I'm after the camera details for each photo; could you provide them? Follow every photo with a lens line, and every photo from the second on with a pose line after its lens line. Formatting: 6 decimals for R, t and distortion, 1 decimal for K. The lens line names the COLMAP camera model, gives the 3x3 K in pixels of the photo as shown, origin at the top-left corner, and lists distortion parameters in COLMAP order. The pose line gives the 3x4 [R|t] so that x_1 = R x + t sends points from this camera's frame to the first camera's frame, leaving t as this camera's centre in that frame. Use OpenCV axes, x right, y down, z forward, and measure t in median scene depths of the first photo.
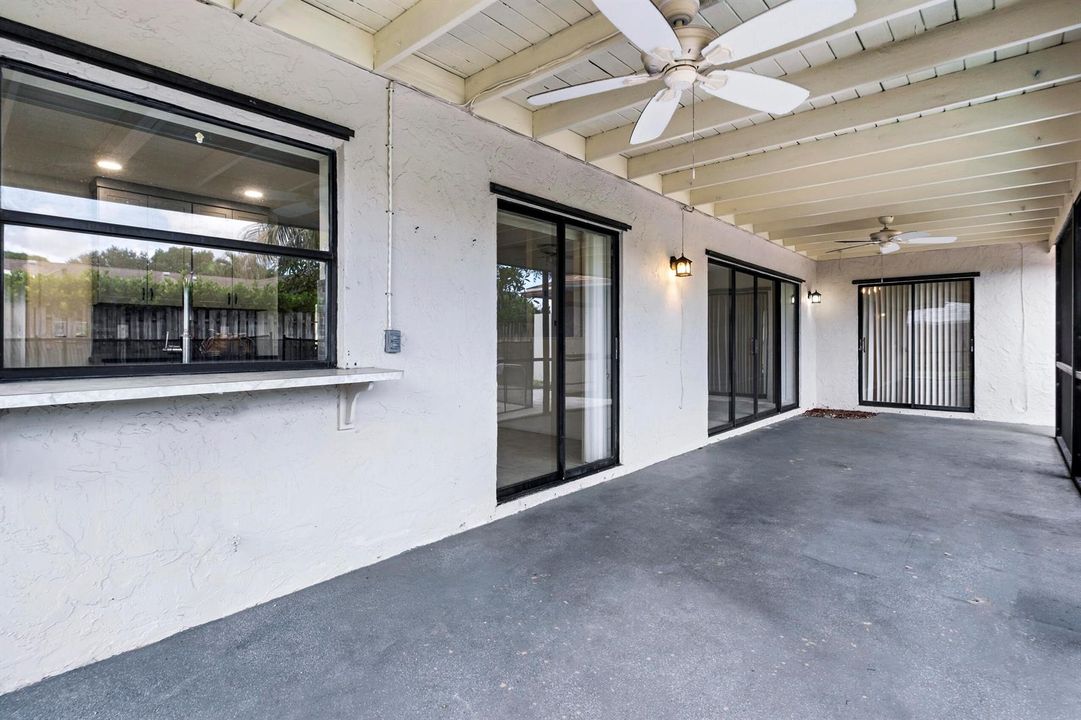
lens RADIAL K [[521.0, 0, 538.1], [0, 521.0, 337.7], [0, 0, 1]] dist [-0.000419, -0.000004]
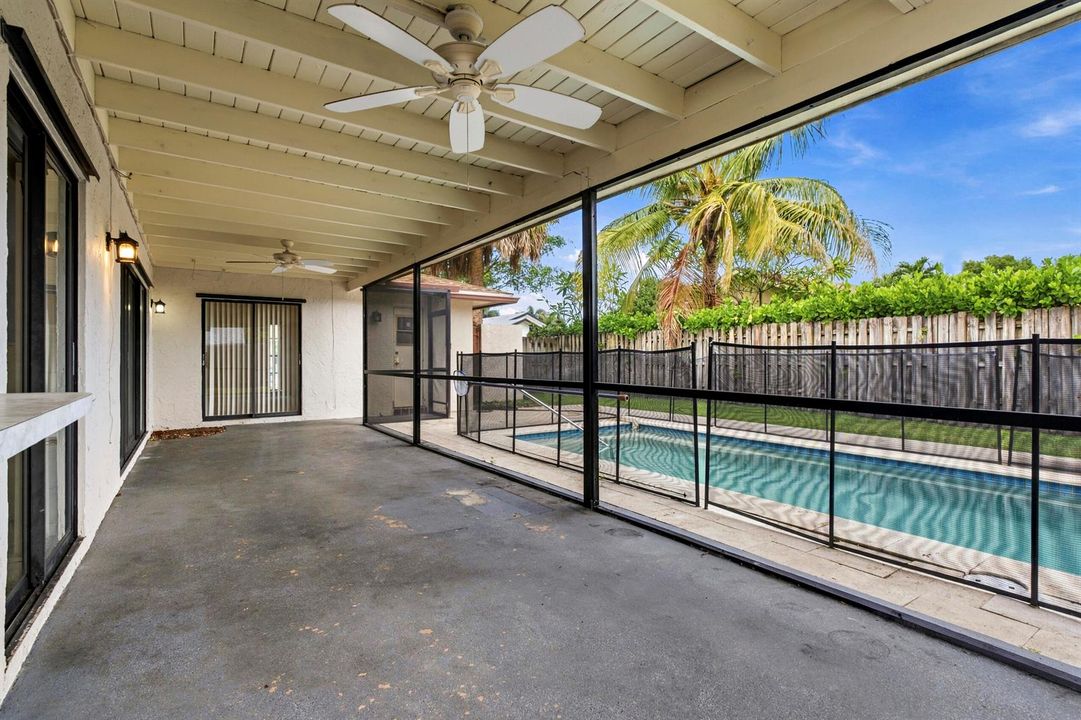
lens RADIAL K [[516.6, 0, 540.5], [0, 516.6, 360.0], [0, 0, 1]] dist [-0.004780, 0.000104]
pose [[0.232438, -0.001258, 0.972611, -0.260013], [-0.003022, 0.999993, 0.002015, 0.014757], [-0.972607, -0.003407, 0.232432, 0.231498]]
